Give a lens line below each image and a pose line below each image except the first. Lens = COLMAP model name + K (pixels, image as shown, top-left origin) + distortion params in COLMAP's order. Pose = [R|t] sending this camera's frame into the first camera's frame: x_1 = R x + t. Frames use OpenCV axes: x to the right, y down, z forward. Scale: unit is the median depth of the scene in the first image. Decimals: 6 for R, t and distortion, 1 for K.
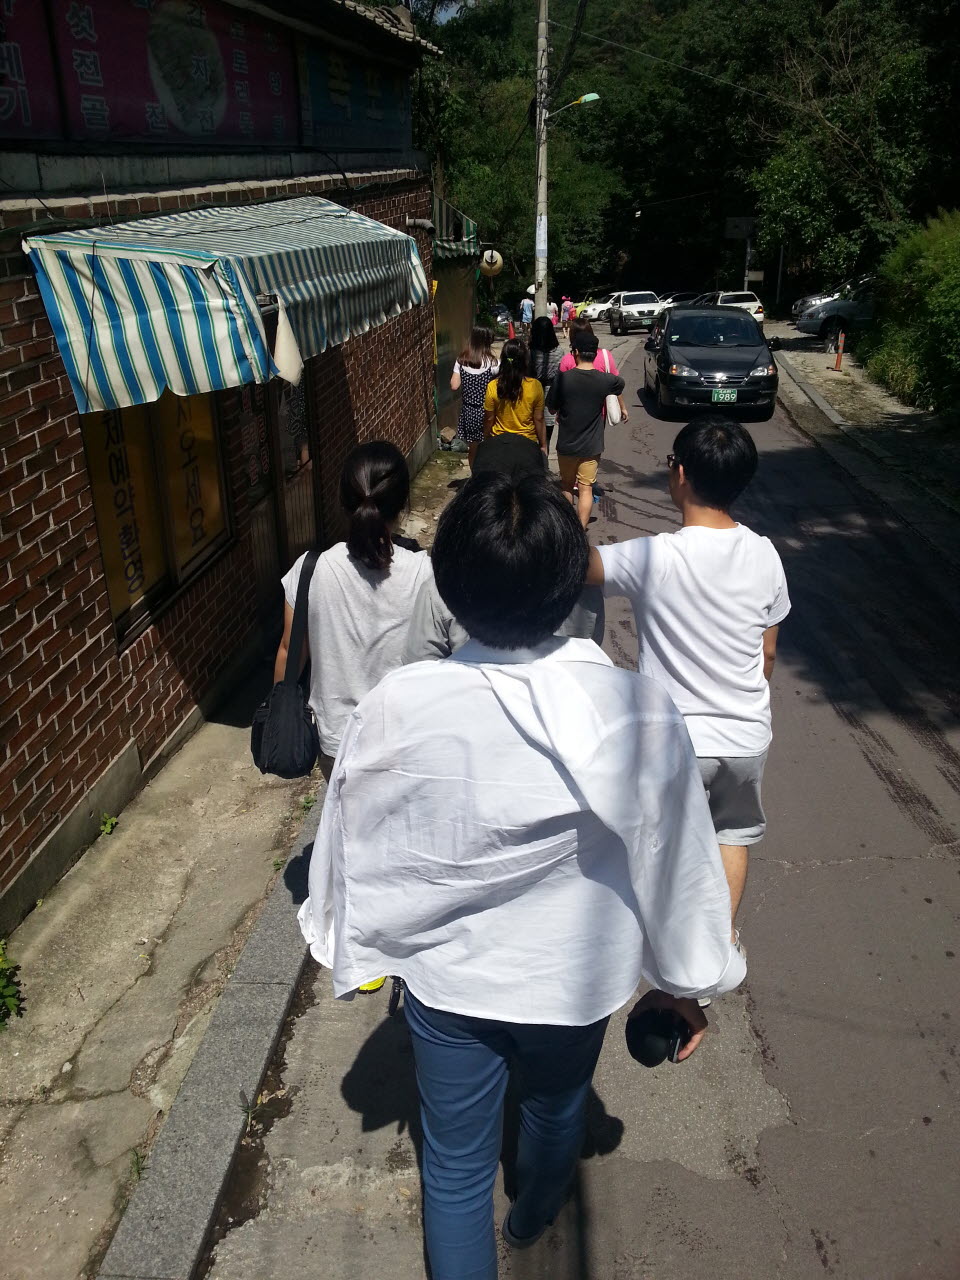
lens RADIAL K [[993.7, 0, 480.0], [0, 993.7, 640.0], [0, 0, 1]] dist [0.014146, -0.076463]
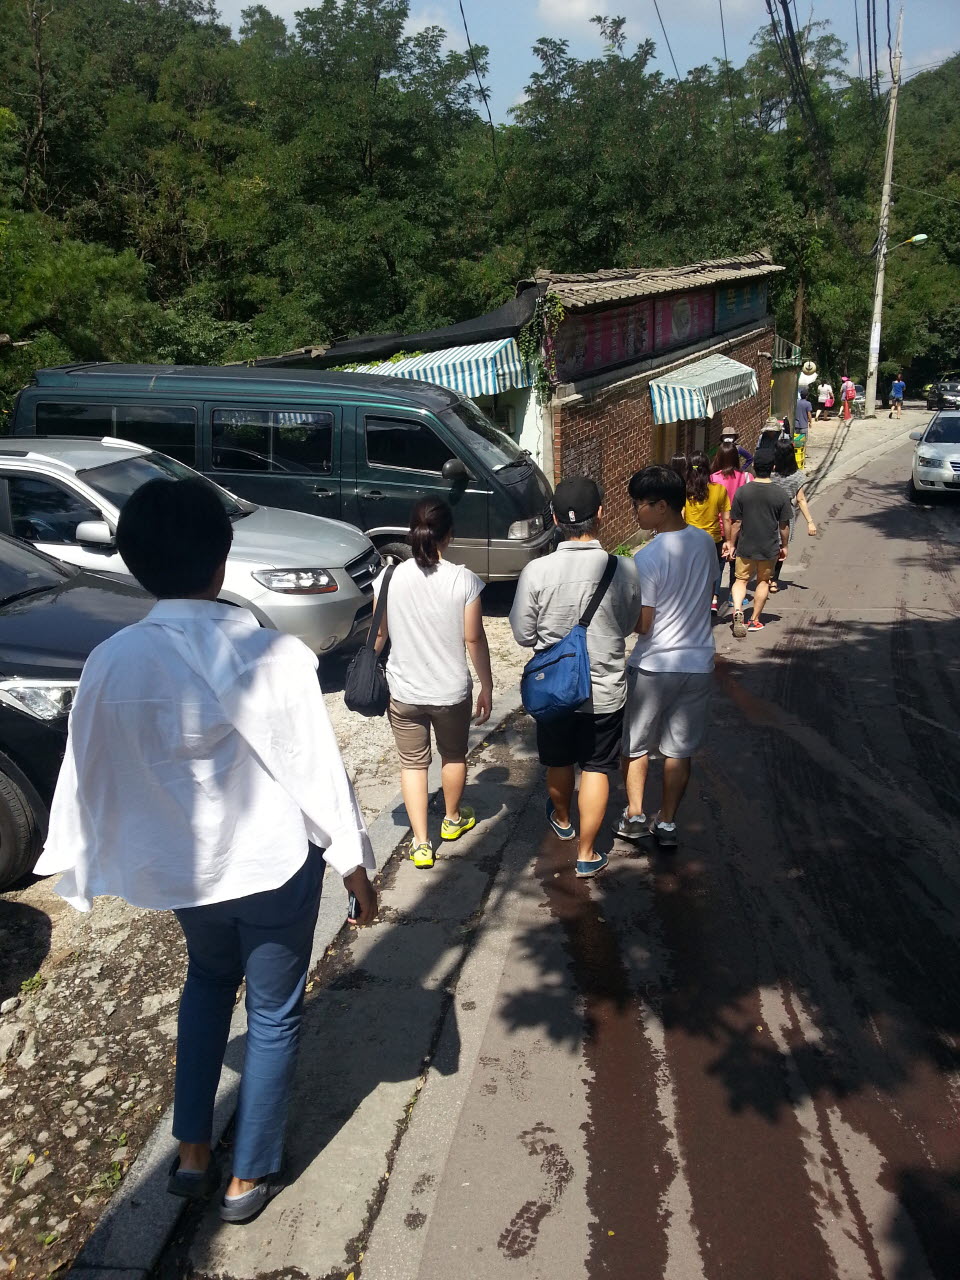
lens RADIAL K [[993.7, 0, 480.0], [0, 993.7, 640.0], [0, 0, 1]] dist [0.014146, -0.076463]
pose [[0.938233, 0.089549, -0.334214, 0.209869], [-0.112800, 0.992319, -0.050780, 0.557781], [0.327100, 0.085343, 0.941128, -1.778010]]
